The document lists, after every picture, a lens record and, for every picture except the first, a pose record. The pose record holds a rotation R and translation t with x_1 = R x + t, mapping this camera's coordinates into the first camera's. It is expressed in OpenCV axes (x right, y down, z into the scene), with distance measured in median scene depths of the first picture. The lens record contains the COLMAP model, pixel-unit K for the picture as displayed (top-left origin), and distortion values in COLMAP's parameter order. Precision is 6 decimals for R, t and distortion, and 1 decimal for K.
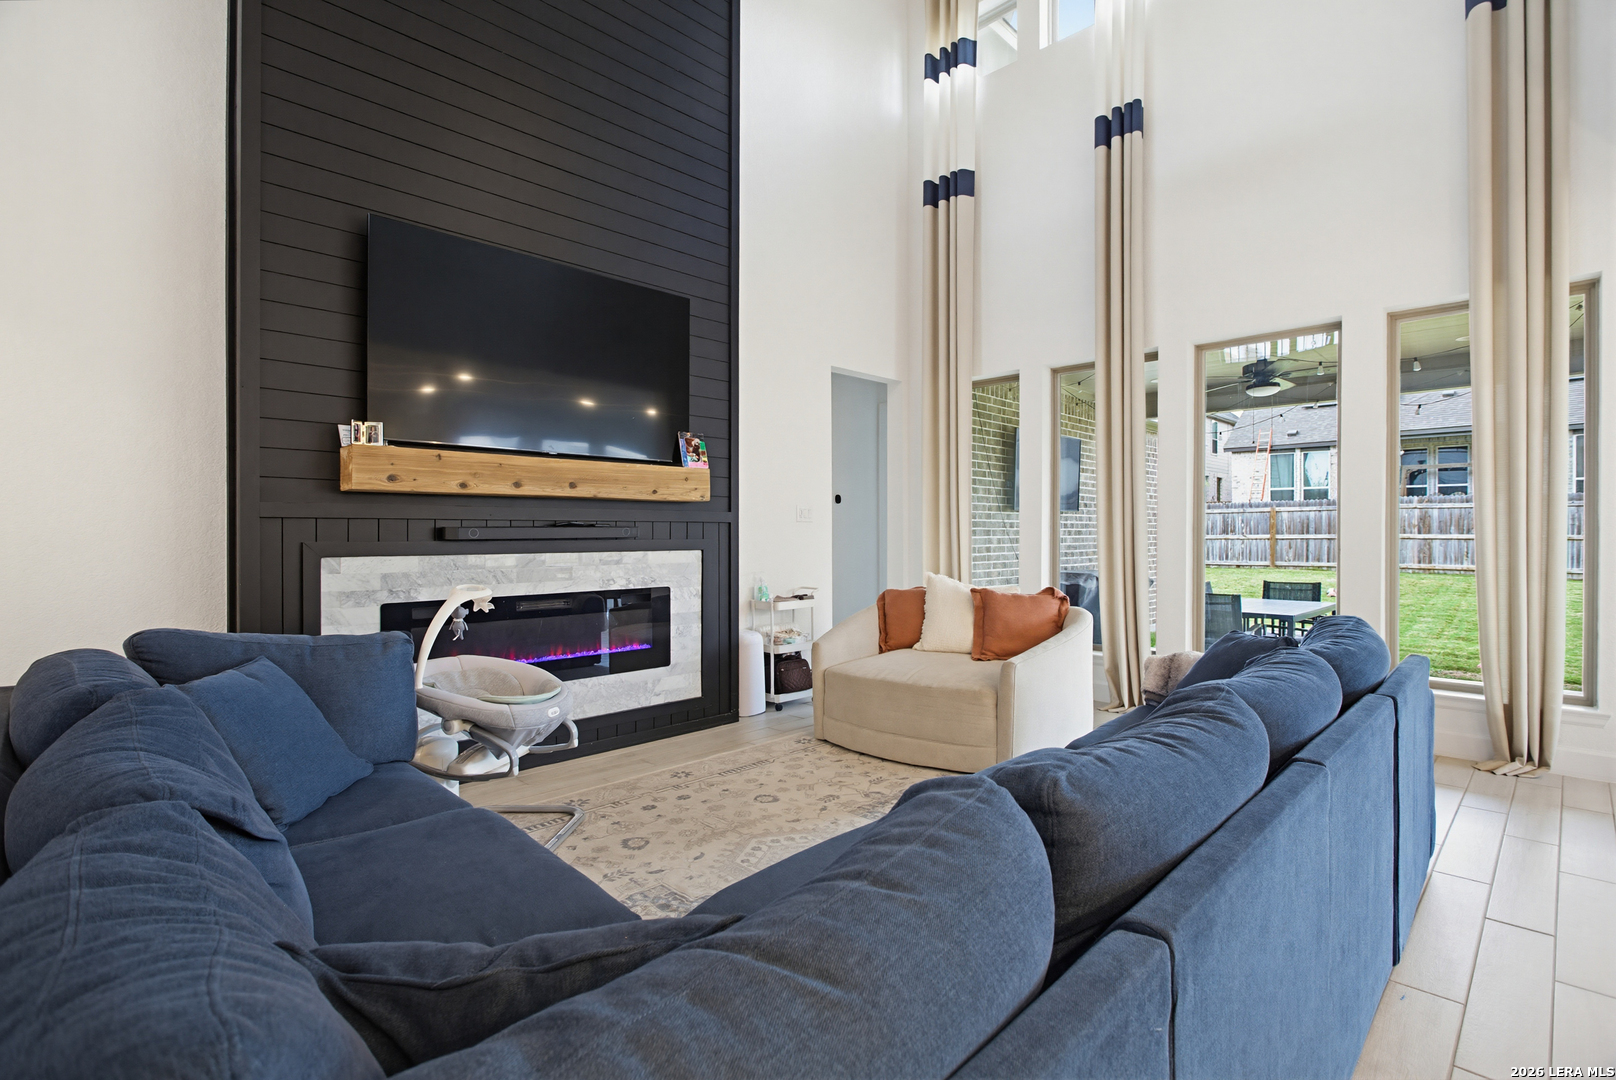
lens RADIAL K [[761.8, 0, 809.6], [0, 761.8, 541.8], [0, 0, 1]] dist [-0.004660, 0.002998]
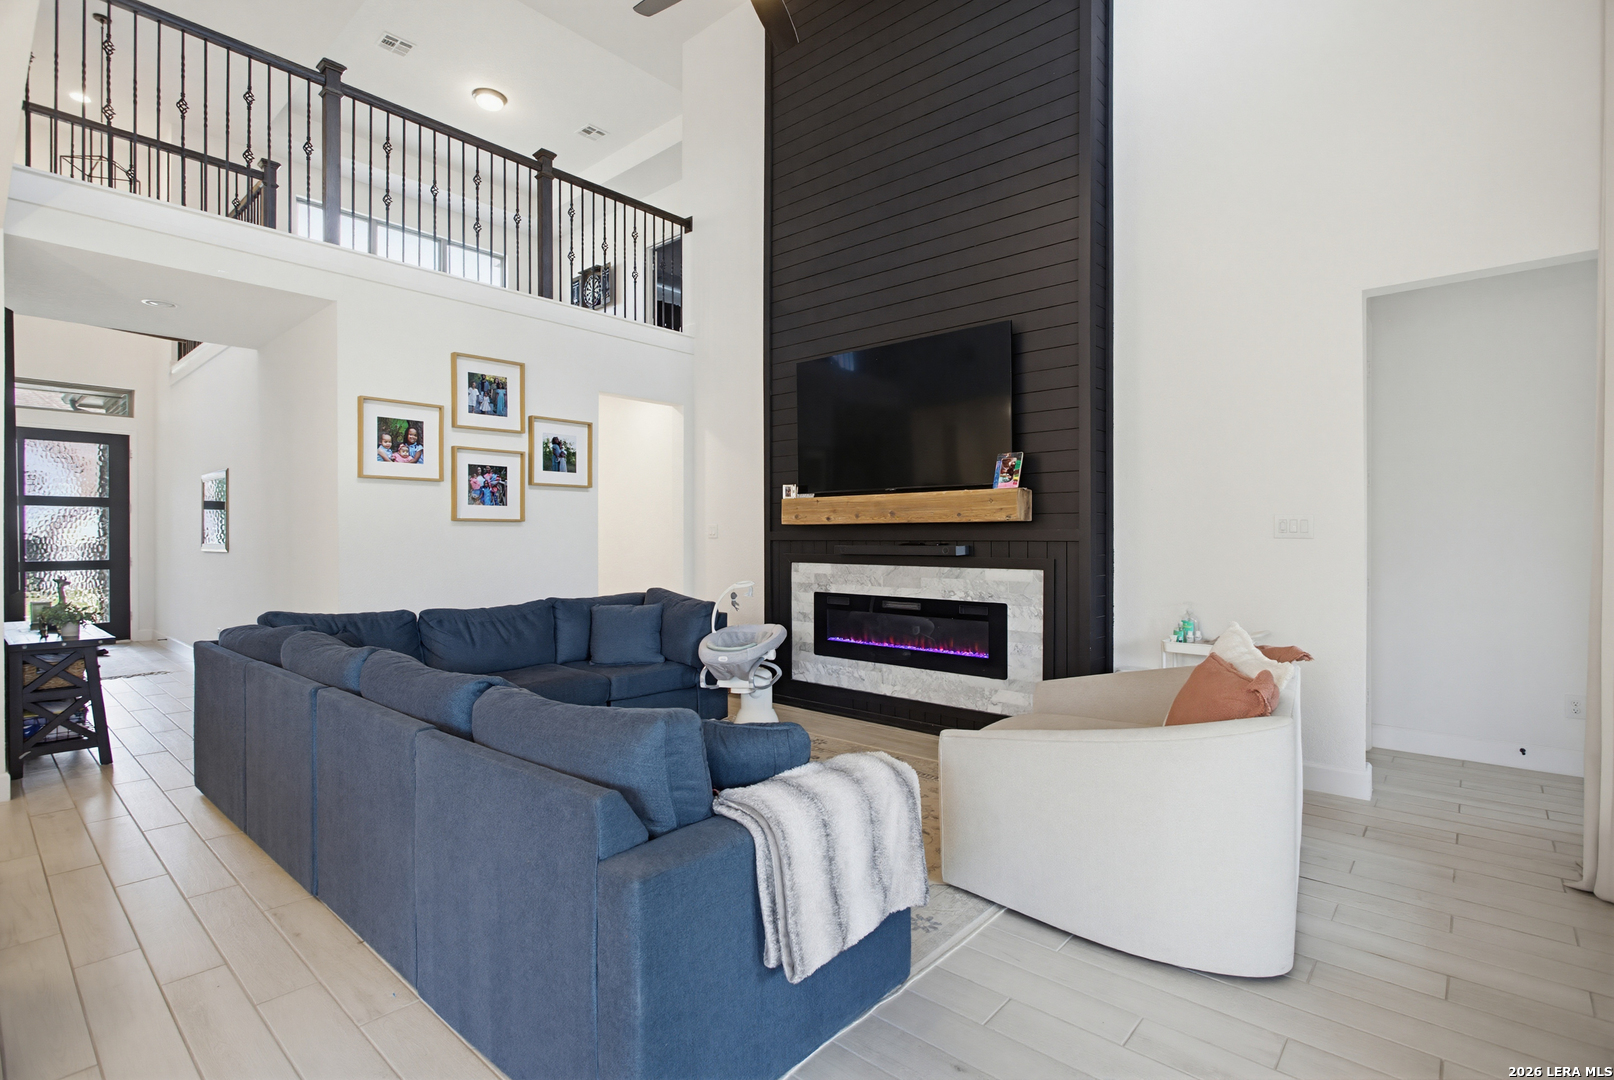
lens RADIAL K [[760.9, 0, 803.1], [0, 760.9, 540.6], [0, 0, 1]] dist [-0.004660, 0.002998]
pose [[0.072155, 0.008045, -0.997361, 0.851866], [-0.008749, 0.999934, 0.007433, -0.032904], [0.997355, 0.008190, 0.072221, 0.669292]]
